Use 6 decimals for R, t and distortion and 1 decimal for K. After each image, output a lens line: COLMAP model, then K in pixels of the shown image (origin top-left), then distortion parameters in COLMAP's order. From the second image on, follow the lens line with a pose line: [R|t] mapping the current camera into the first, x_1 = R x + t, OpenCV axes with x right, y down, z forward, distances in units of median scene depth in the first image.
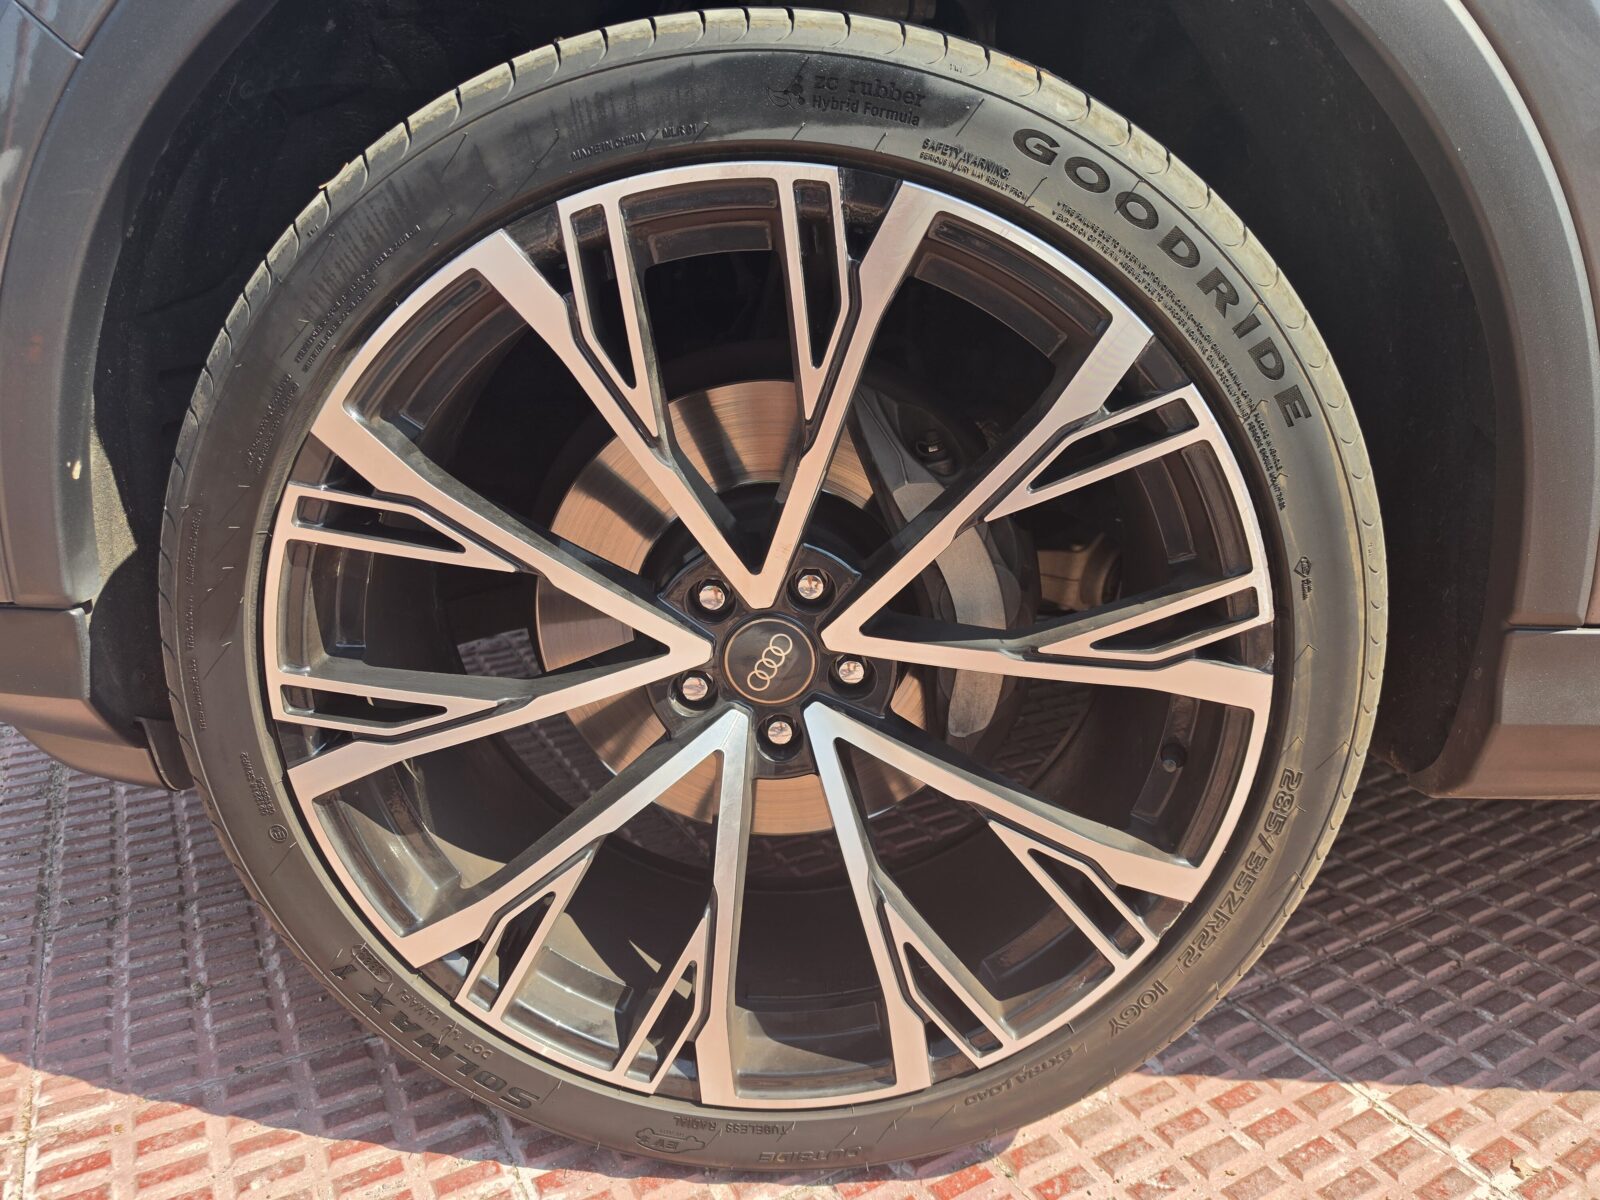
lens RADIAL K [[1118.4, 0, 785.1], [0, 1118.4, 605.3], [0, 0, 1]] dist [0.068838, -0.091733]
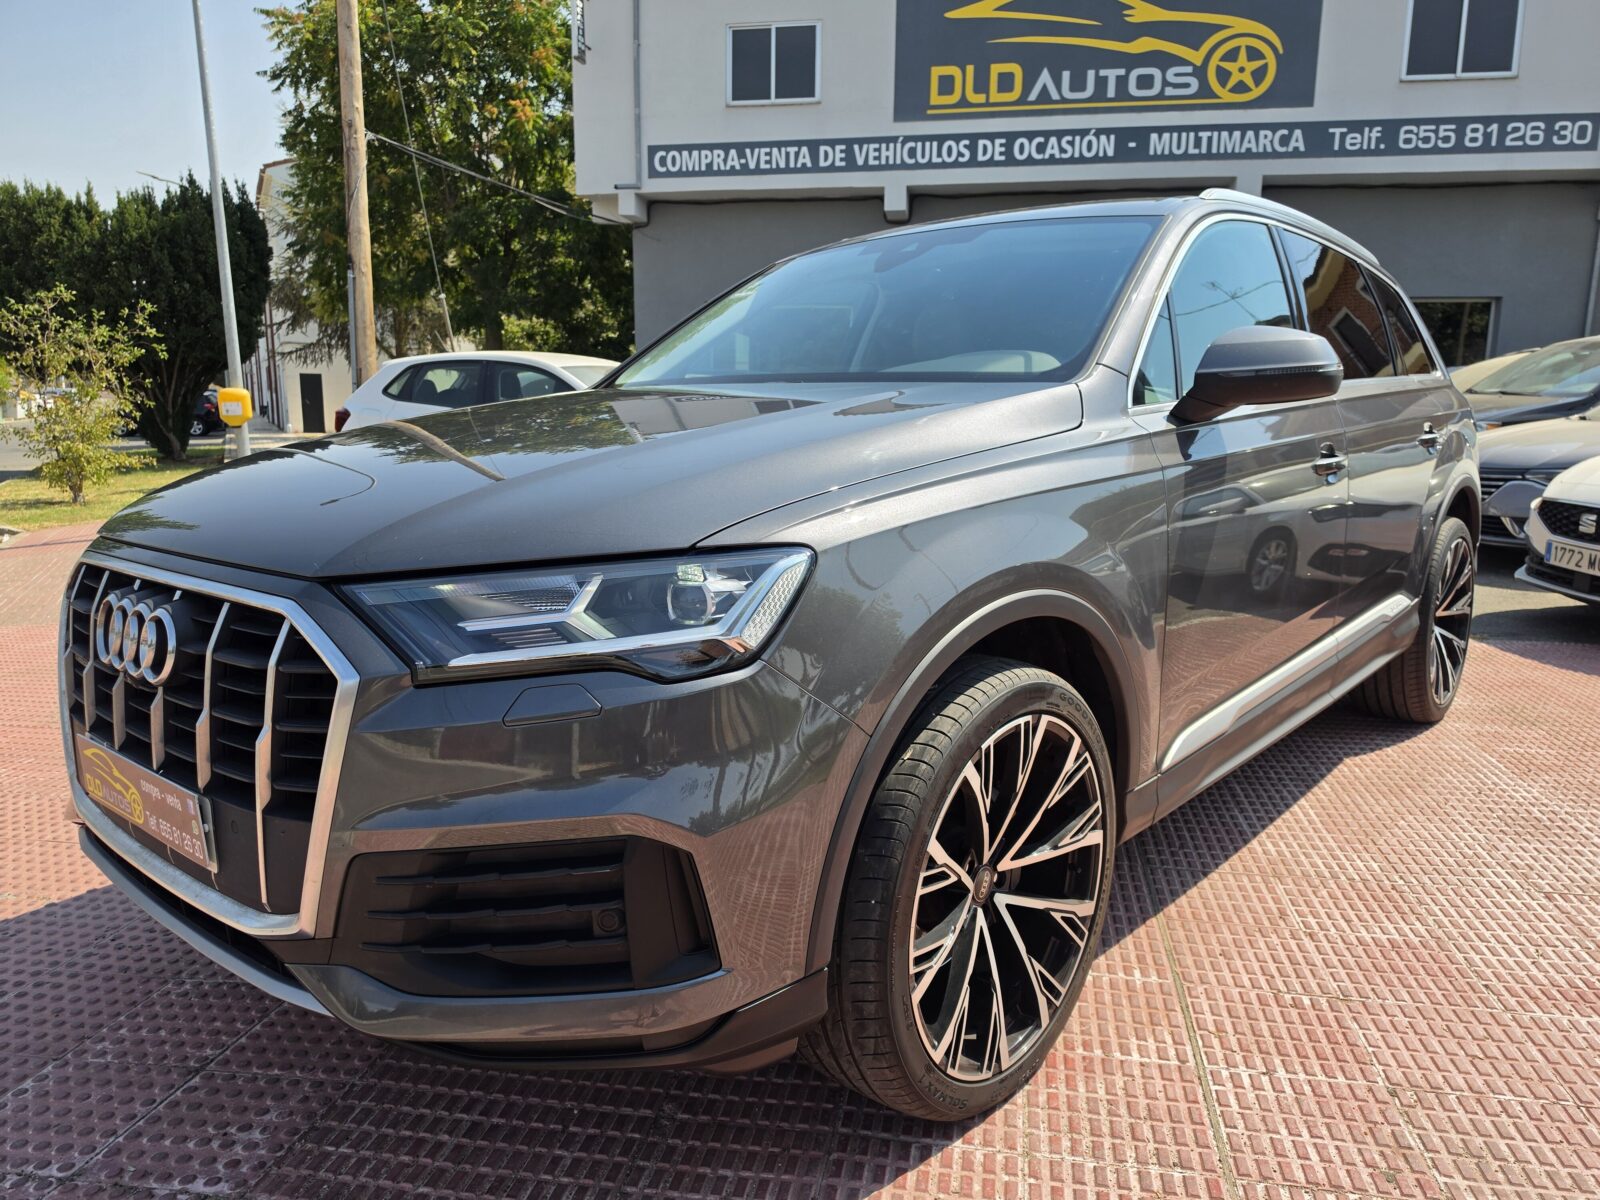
lens RADIAL K [[1124.1, 0, 795.4], [0, 1124.1, 610.2], [0, 0, 1]] dist [0.055296, -0.075687]
pose [[0.634281, -0.156531, 0.757090, -2.248232], [0.250636, 0.968032, -0.009835, -0.670511], [-0.731348, 0.195992, 0.653236, -0.516657]]
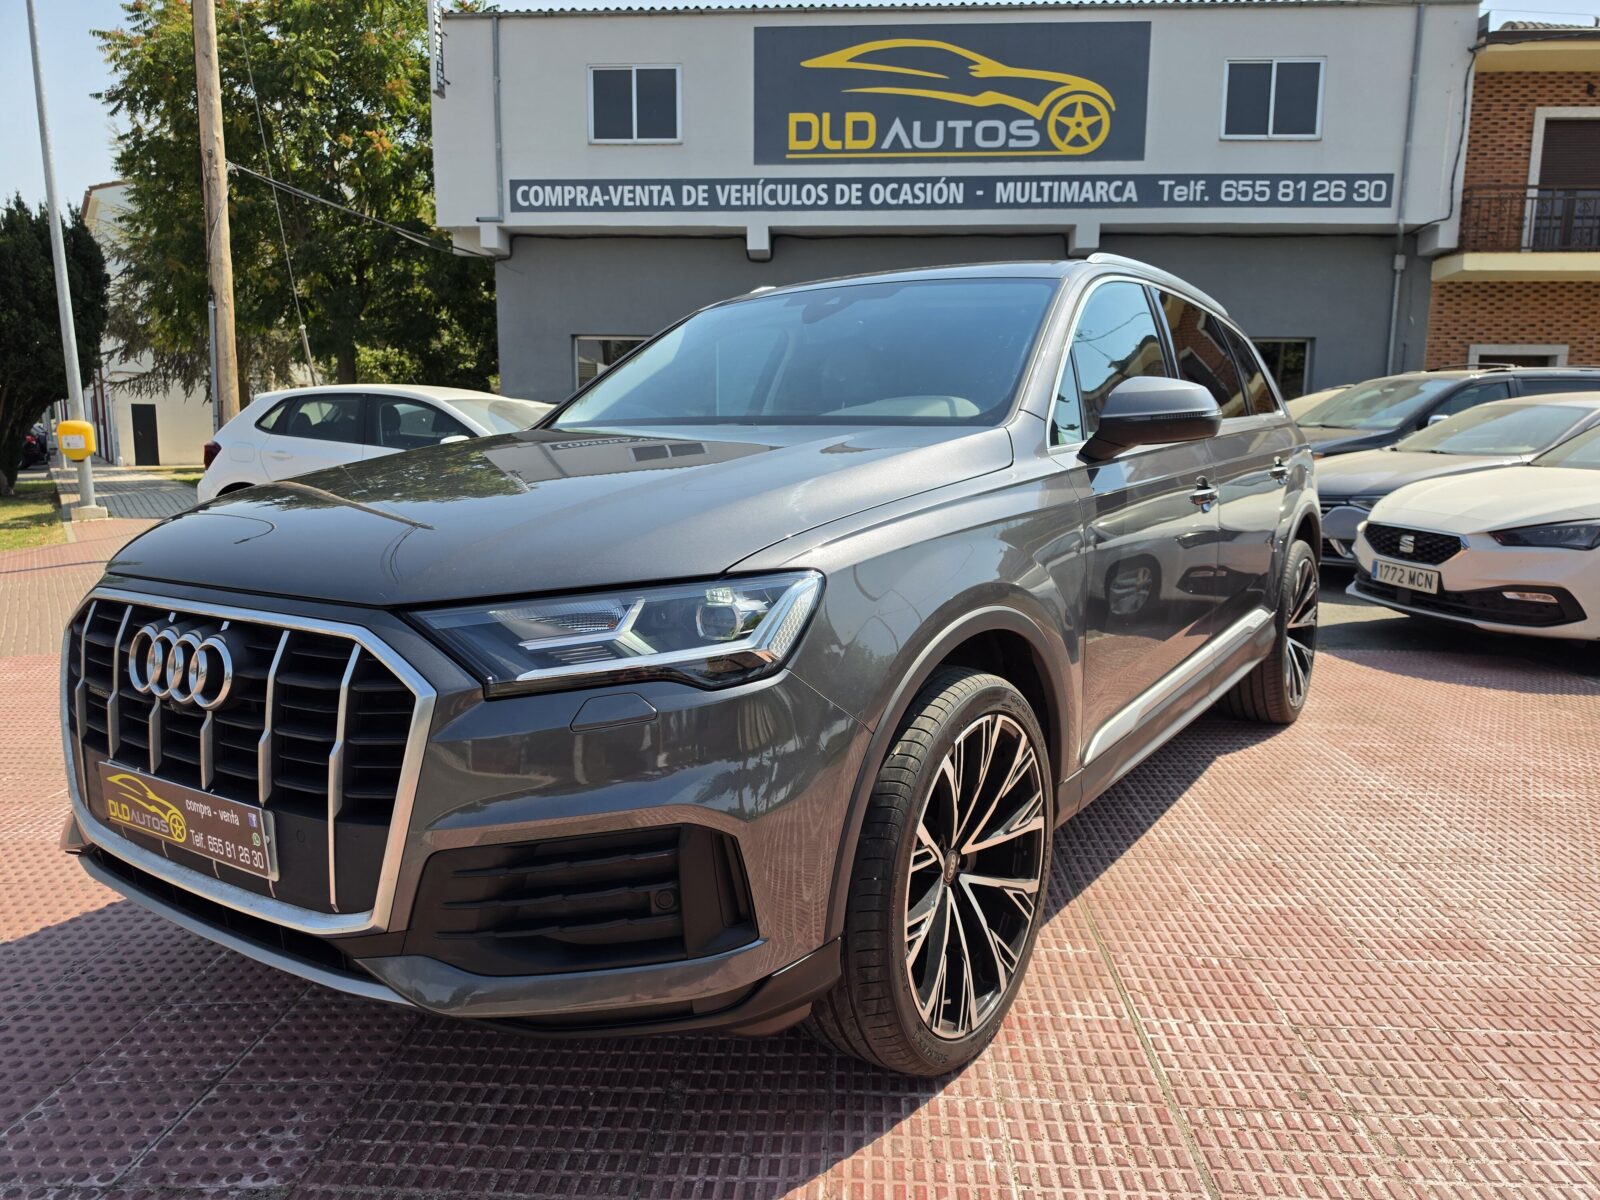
lens RADIAL K [[1118.4, 0, 785.1], [0, 1118.4, 605.3], [0, 0, 1]] dist [0.068838, -0.091733]
pose [[0.539338, -0.144527, 0.829594, -2.700594], [0.271564, 0.962379, -0.008890, -0.728167], [-0.797100, 0.230083, 0.558296, -0.464289]]
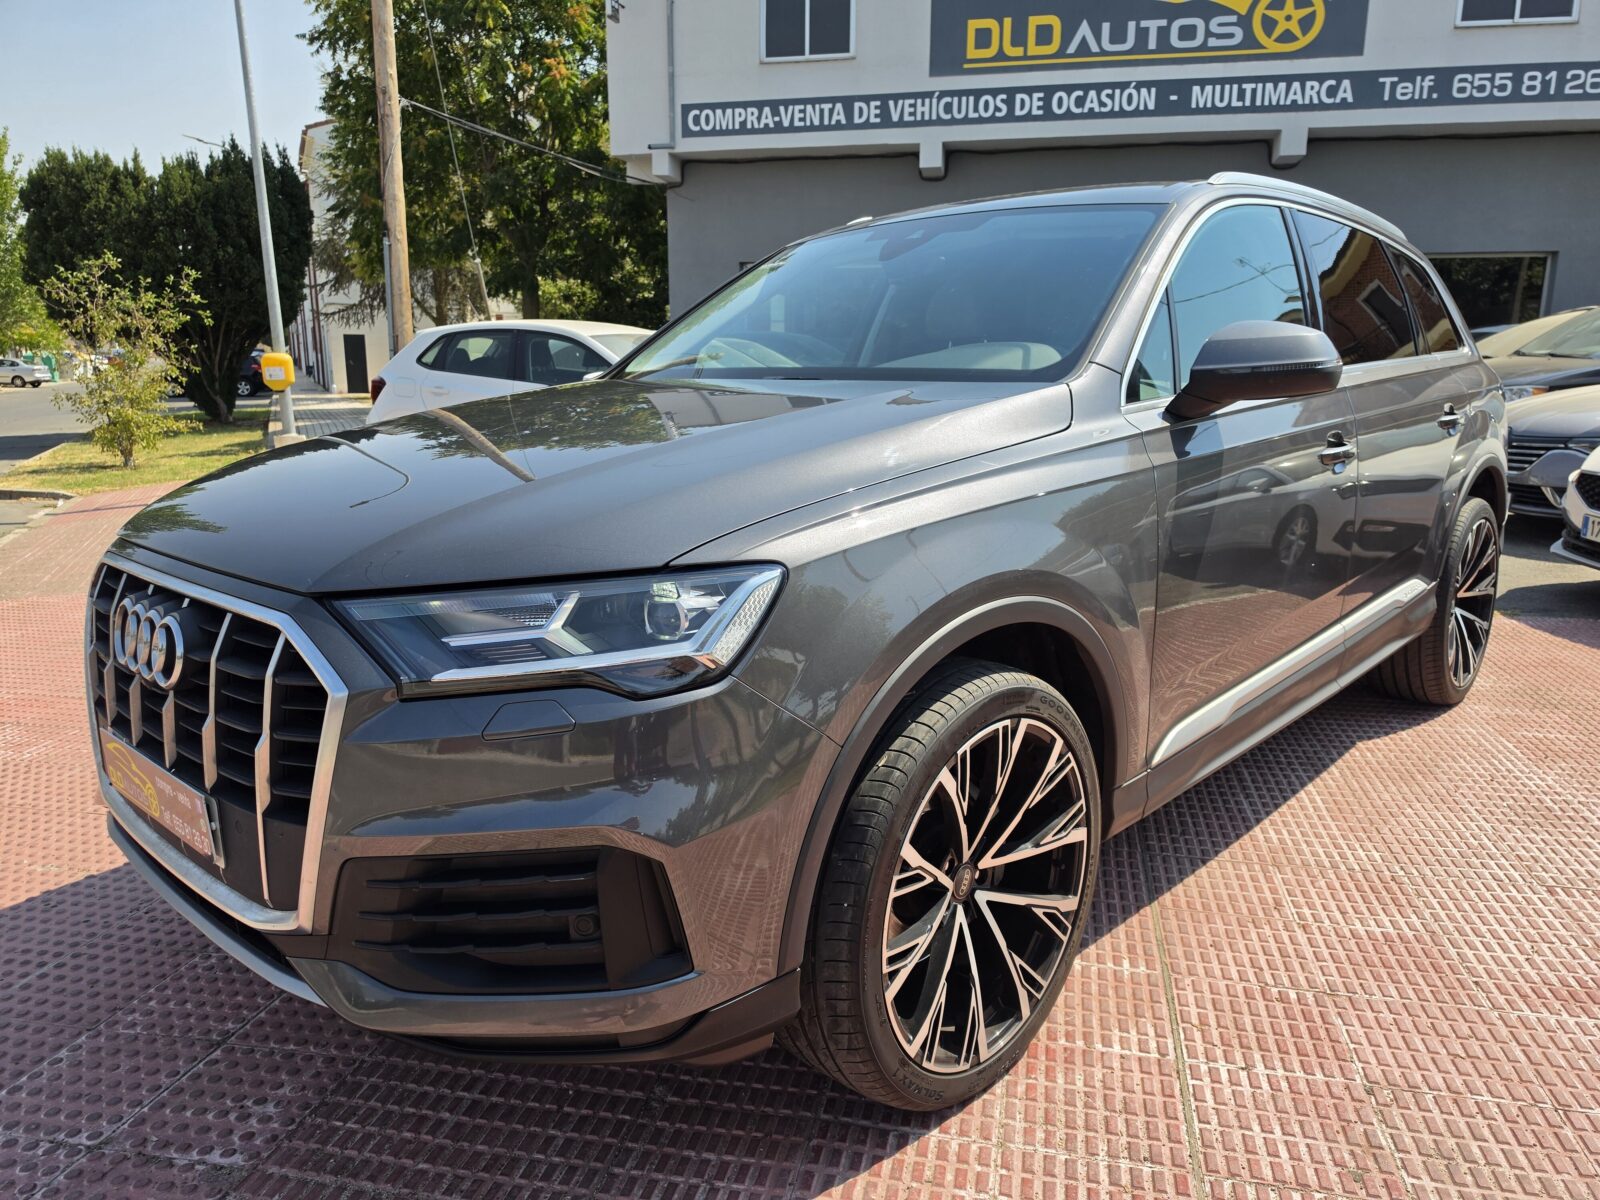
lens RADIAL K [[1118.4, 0, 785.1], [0, 1118.4, 605.3], [0, 0, 1]] dist [0.068838, -0.091733]
pose [[0.666146, -0.179089, 0.724001, -2.187658], [0.247782, 0.968746, 0.011647, -0.747416], [-0.703459, 0.171635, 0.689701, -0.662969]]
